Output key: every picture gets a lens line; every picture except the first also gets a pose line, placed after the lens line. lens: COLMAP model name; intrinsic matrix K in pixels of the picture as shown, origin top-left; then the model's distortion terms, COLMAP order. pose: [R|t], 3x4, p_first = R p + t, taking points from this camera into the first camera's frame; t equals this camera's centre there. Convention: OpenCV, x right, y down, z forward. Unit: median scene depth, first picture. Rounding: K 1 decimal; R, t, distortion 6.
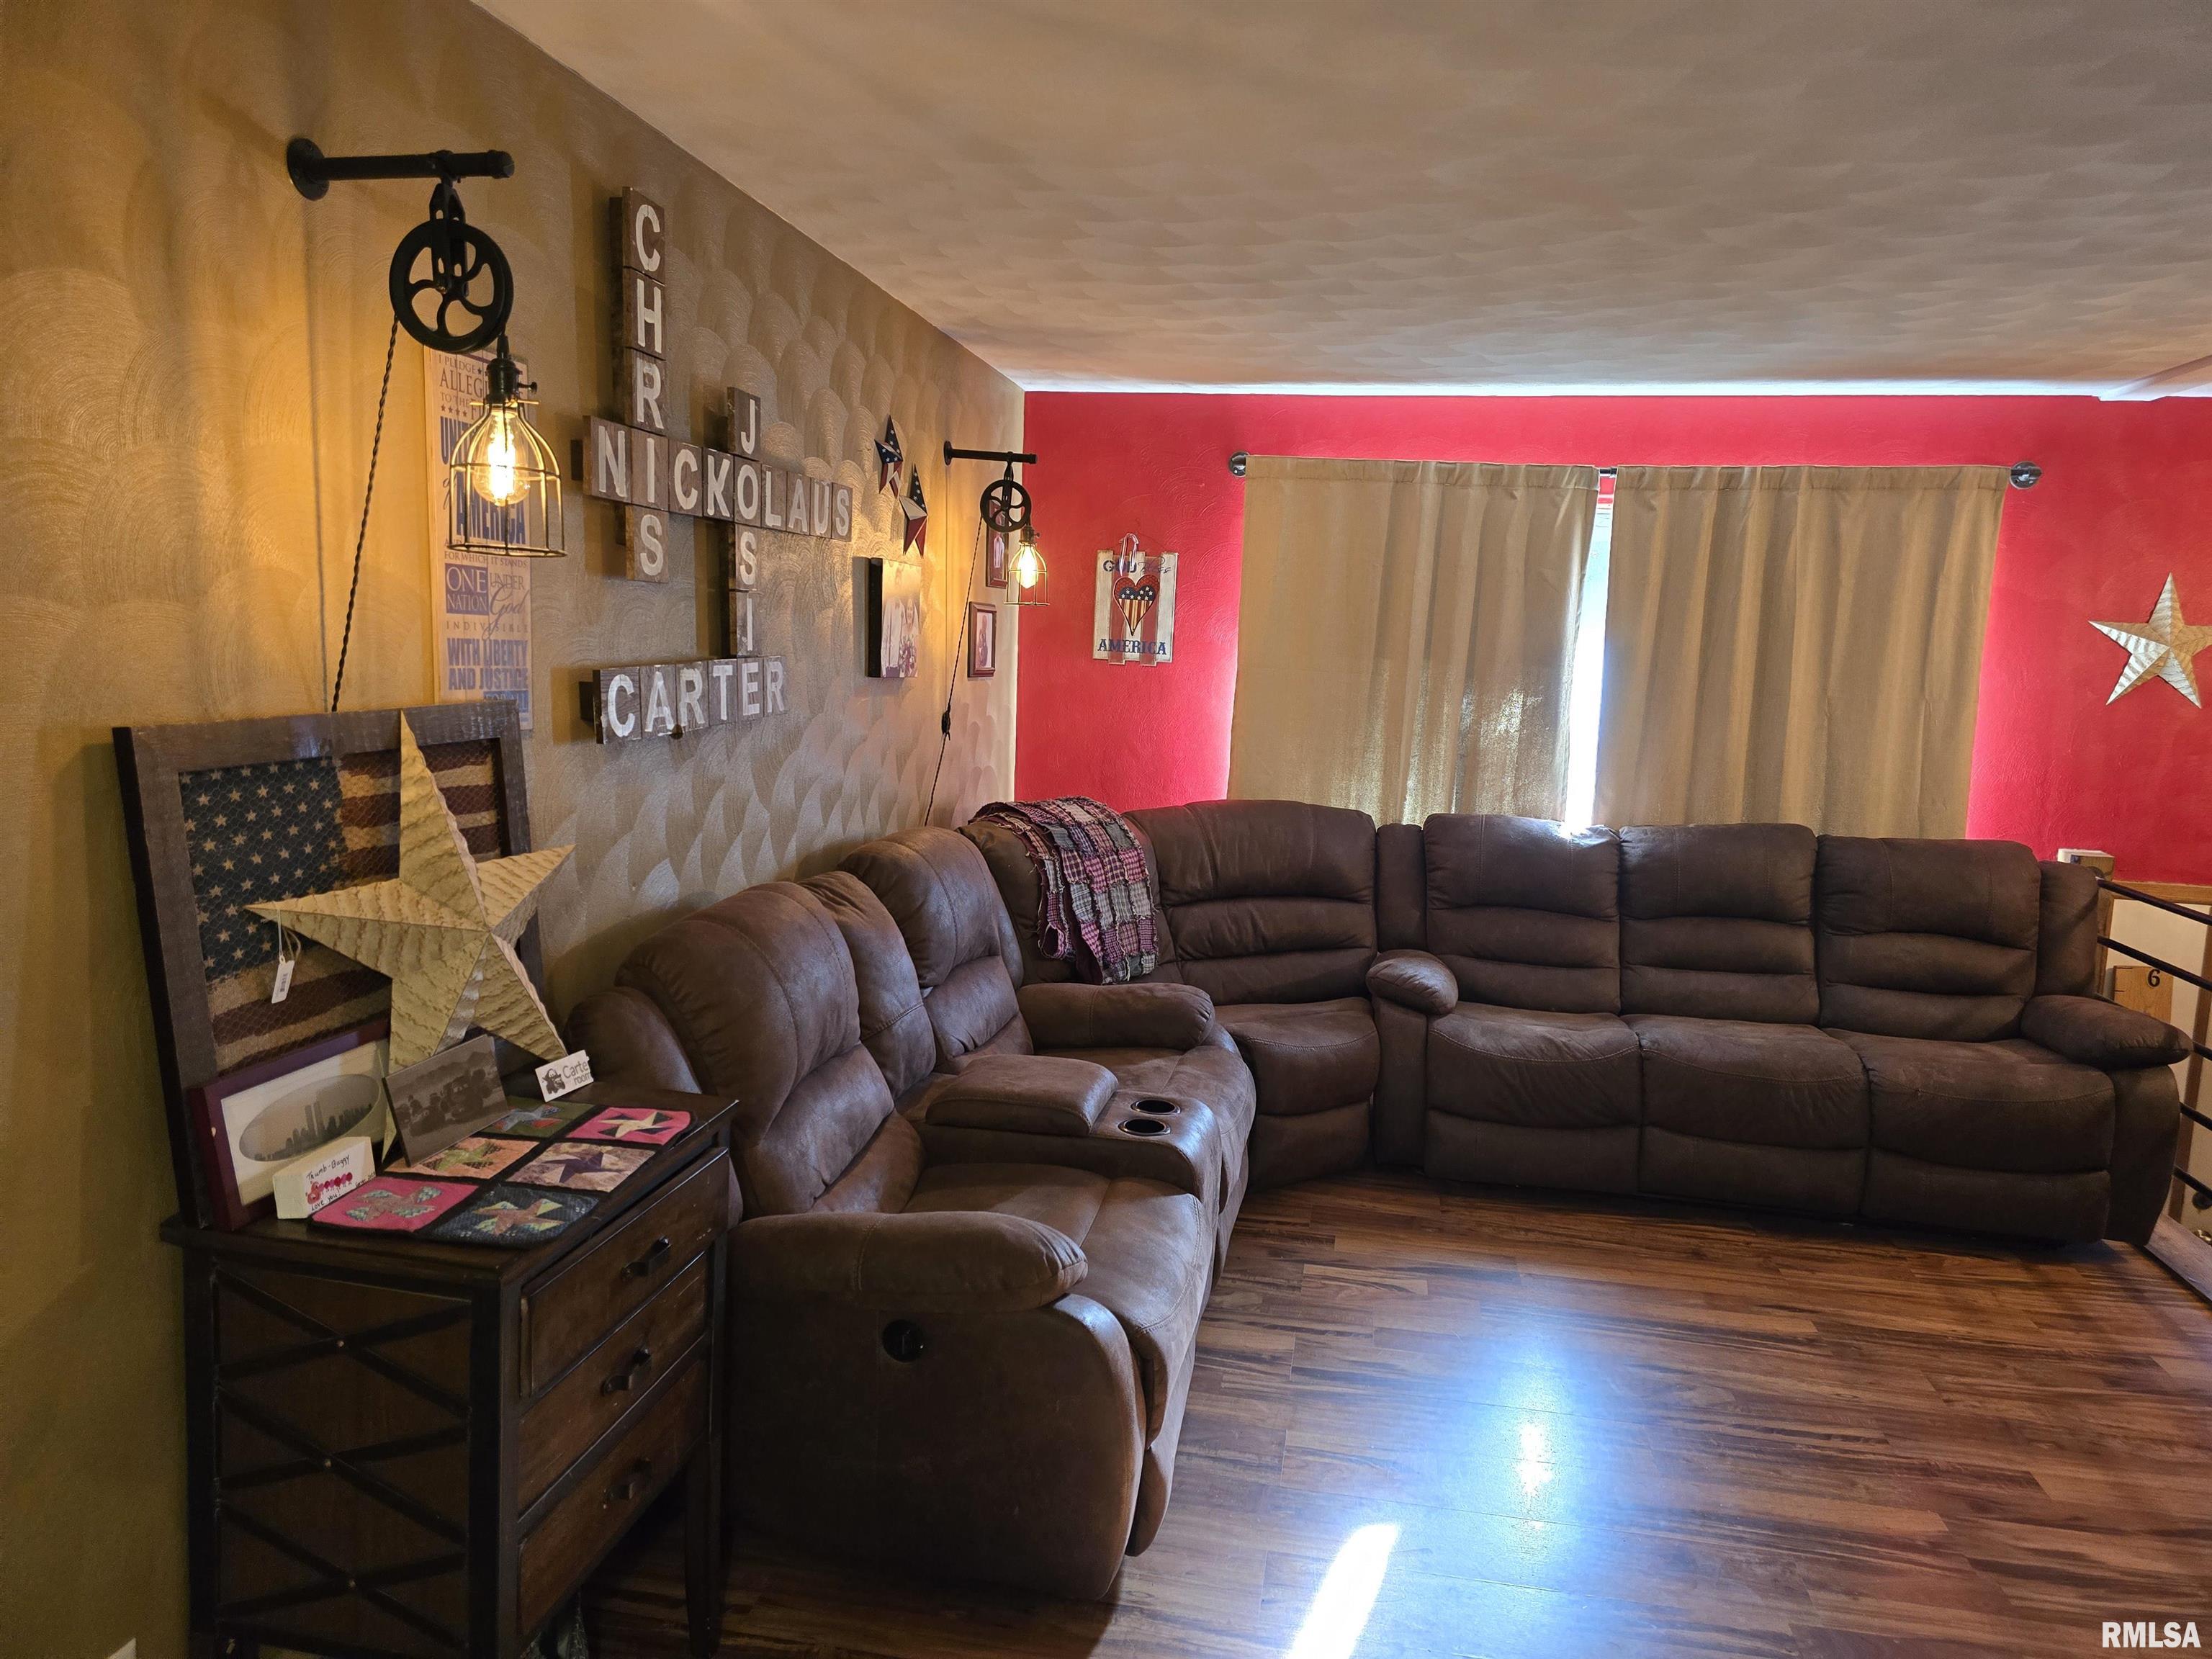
lens RADIAL K [[1472.4, 0, 1095.1], [0, 1472.4, 839.1], [0, 0, 1]] dist [0.039816, -0.036949]
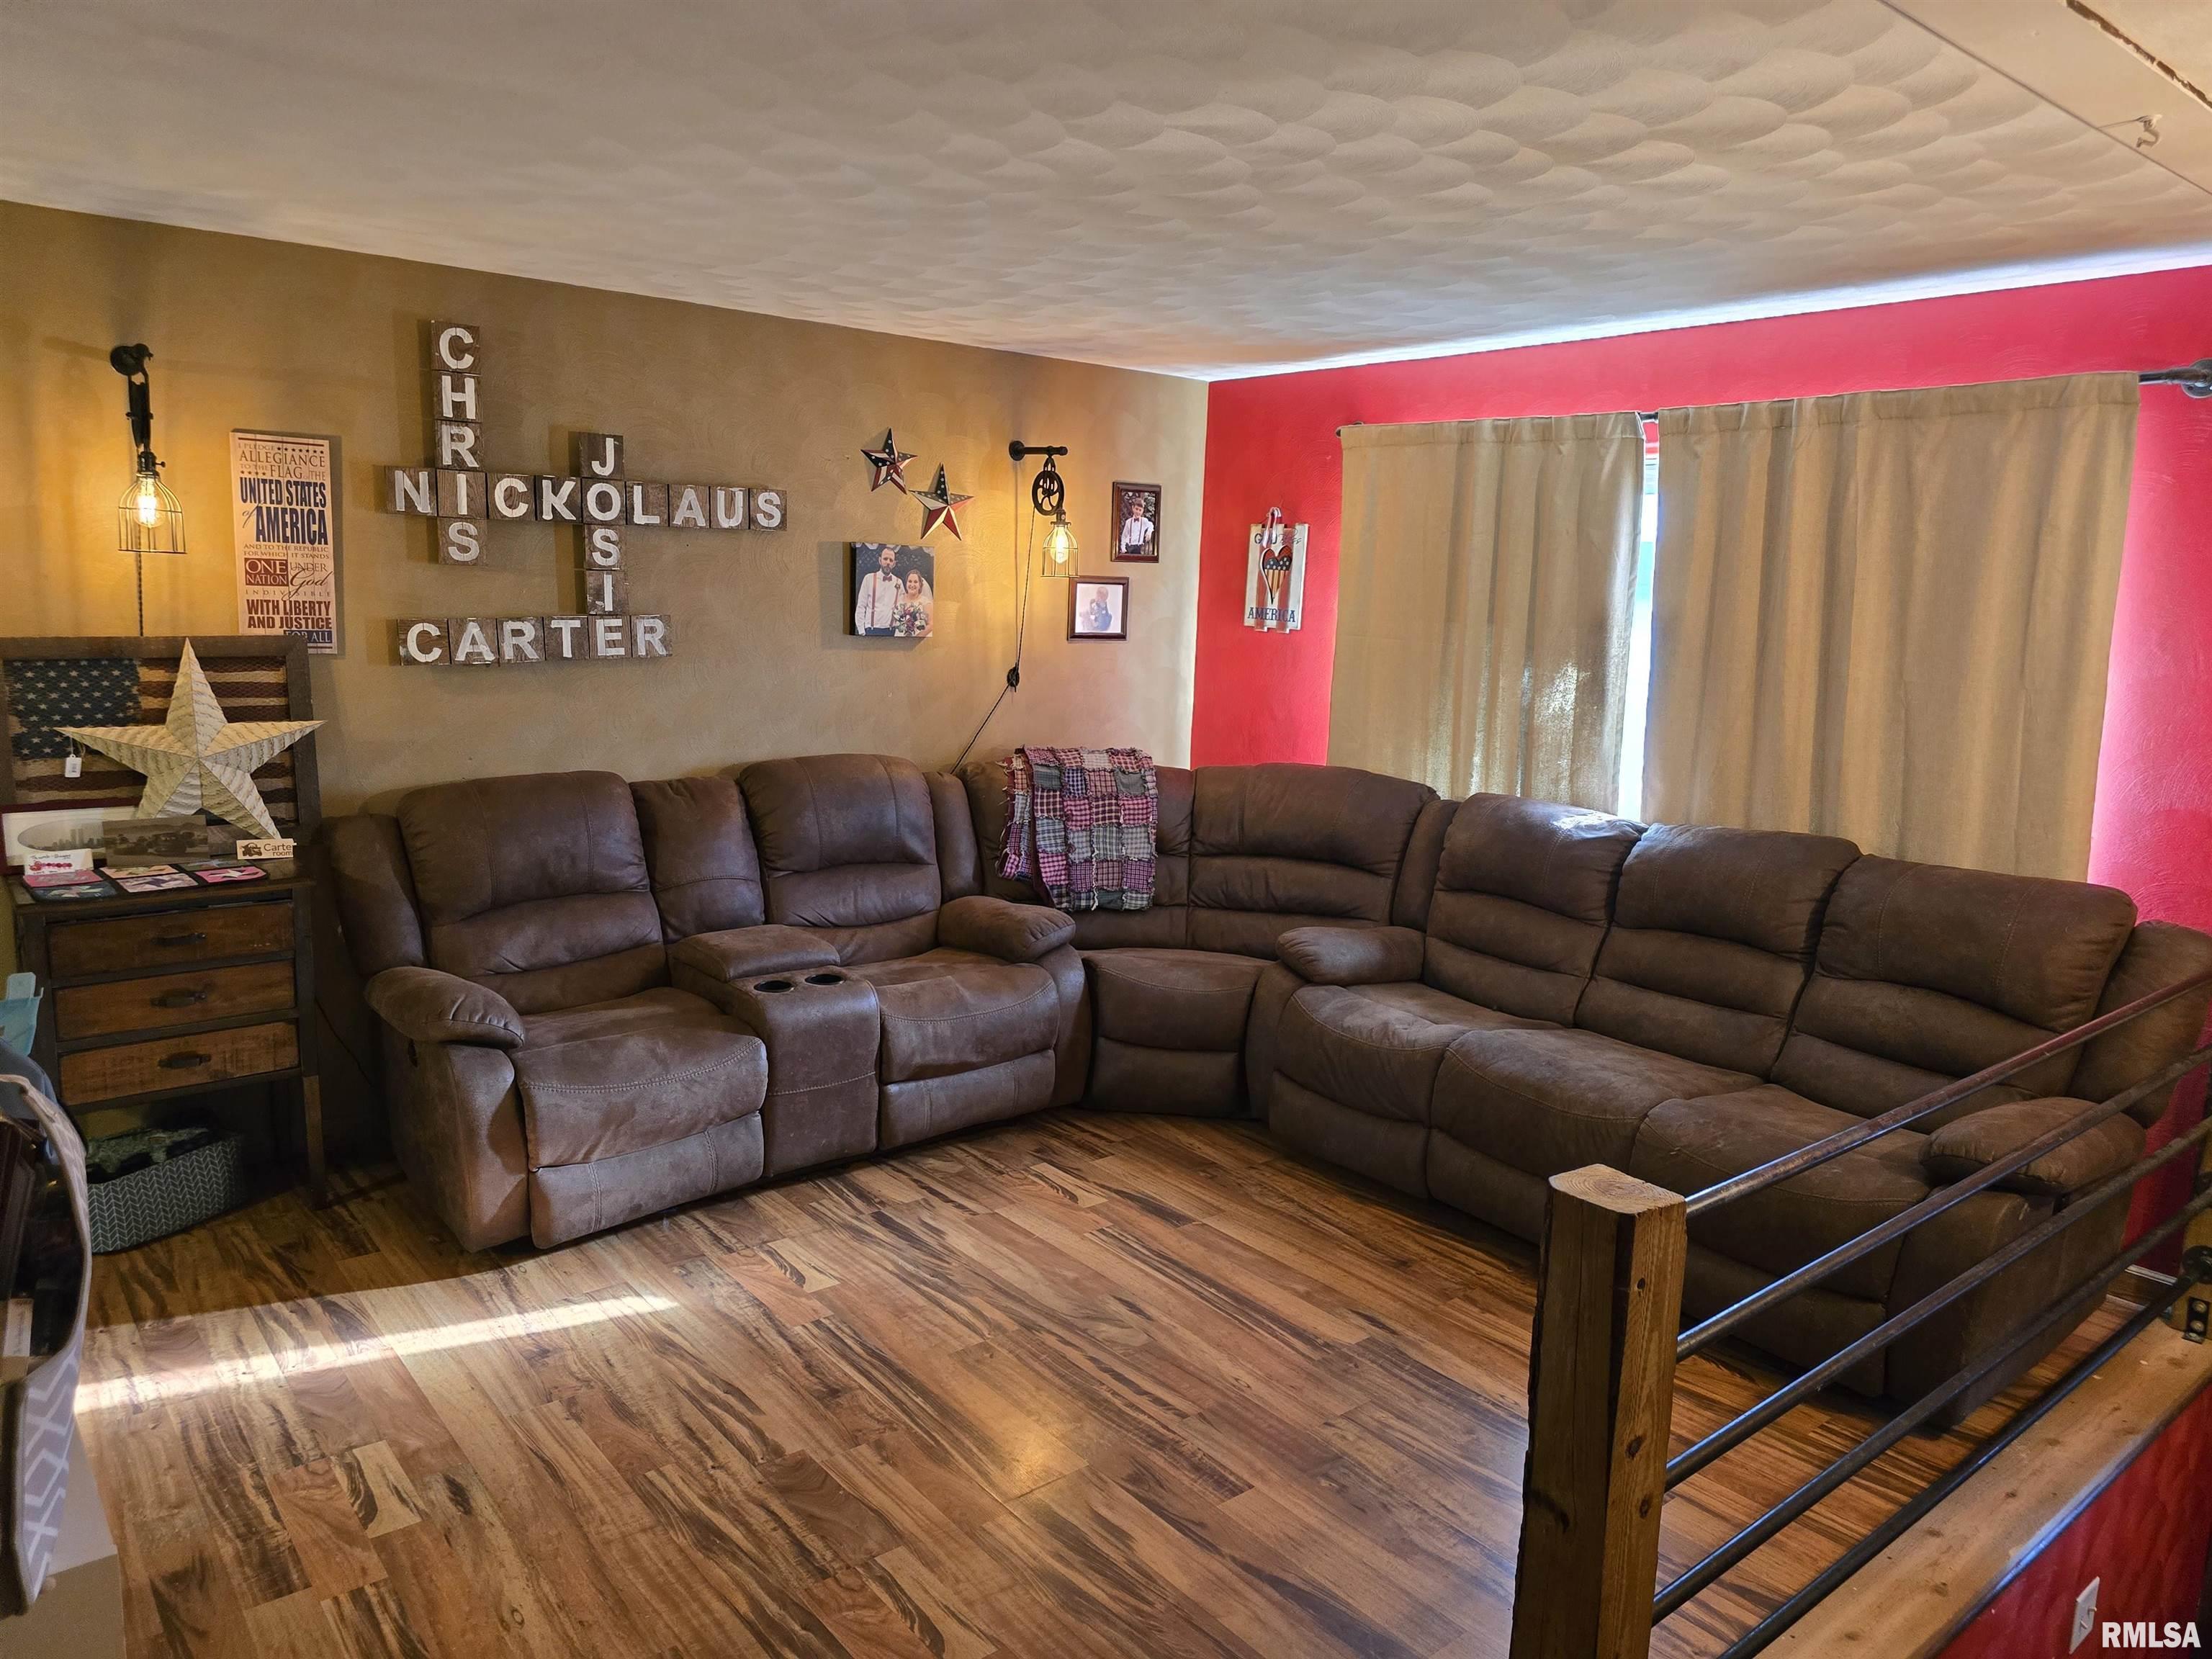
lens RADIAL K [[1472.4, 0, 1092.7], [0, 1472.4, 818.4], [0, 0, 1]] dist [0.039816, -0.036949]
pose [[0.765497, 0.092779, -0.636715, 0.822180], [-0.090960, 0.995216, 0.035660, -0.015299], [0.636977, 0.030618, 0.770274, 0.146472]]
